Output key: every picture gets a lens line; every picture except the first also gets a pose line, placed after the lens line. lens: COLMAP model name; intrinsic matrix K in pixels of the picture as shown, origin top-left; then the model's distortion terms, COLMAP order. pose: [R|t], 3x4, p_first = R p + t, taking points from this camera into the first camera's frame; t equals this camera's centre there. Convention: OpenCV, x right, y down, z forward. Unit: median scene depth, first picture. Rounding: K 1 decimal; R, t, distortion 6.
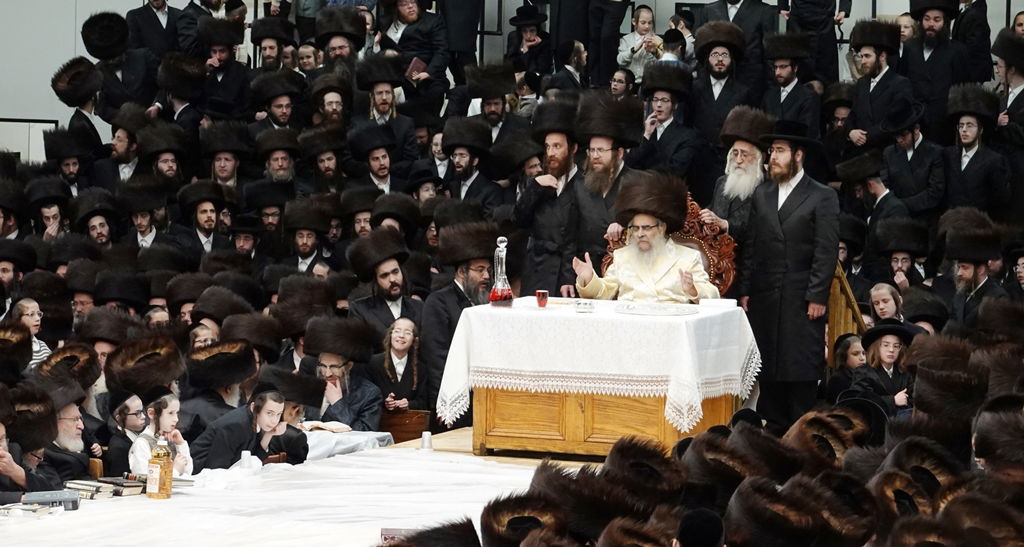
lens RADIAL K [[3843.1, 0, 511.5], [0, 3843.1, 275.2], [0, 0, 1]] dist [0.209820, 0.000000]
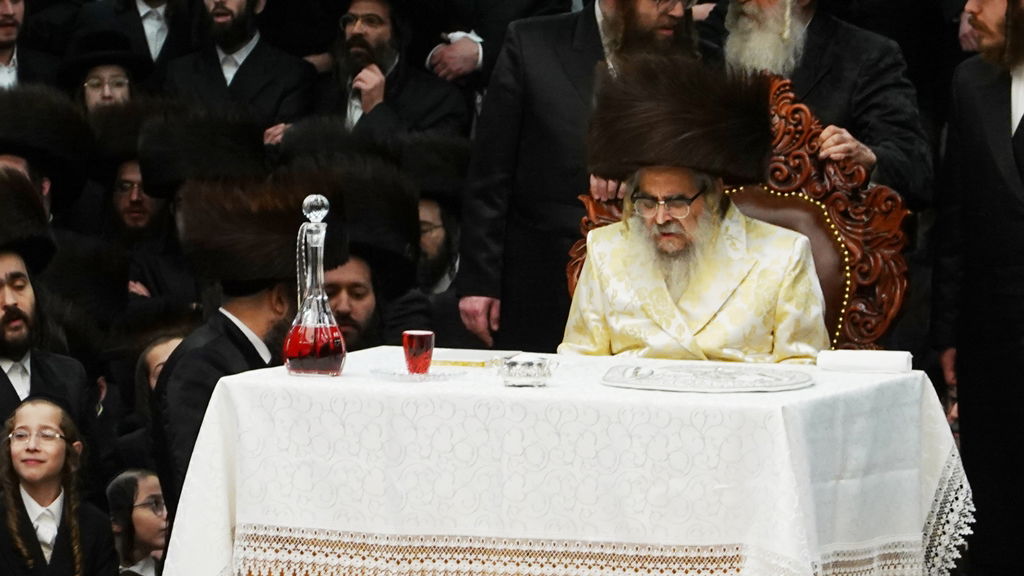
lens RADIAL K [[5807.6, 0, 511.7], [0, 5807.6, 287.3], [0, 0, 1]] dist [-0.181525, 0.000000]
pose [[0.999937, -0.003704, 0.010597, 0.011296], [0.003904, 0.999814, -0.018878, 0.010768], [-0.010525, 0.018918, 0.999766, 0.405540]]
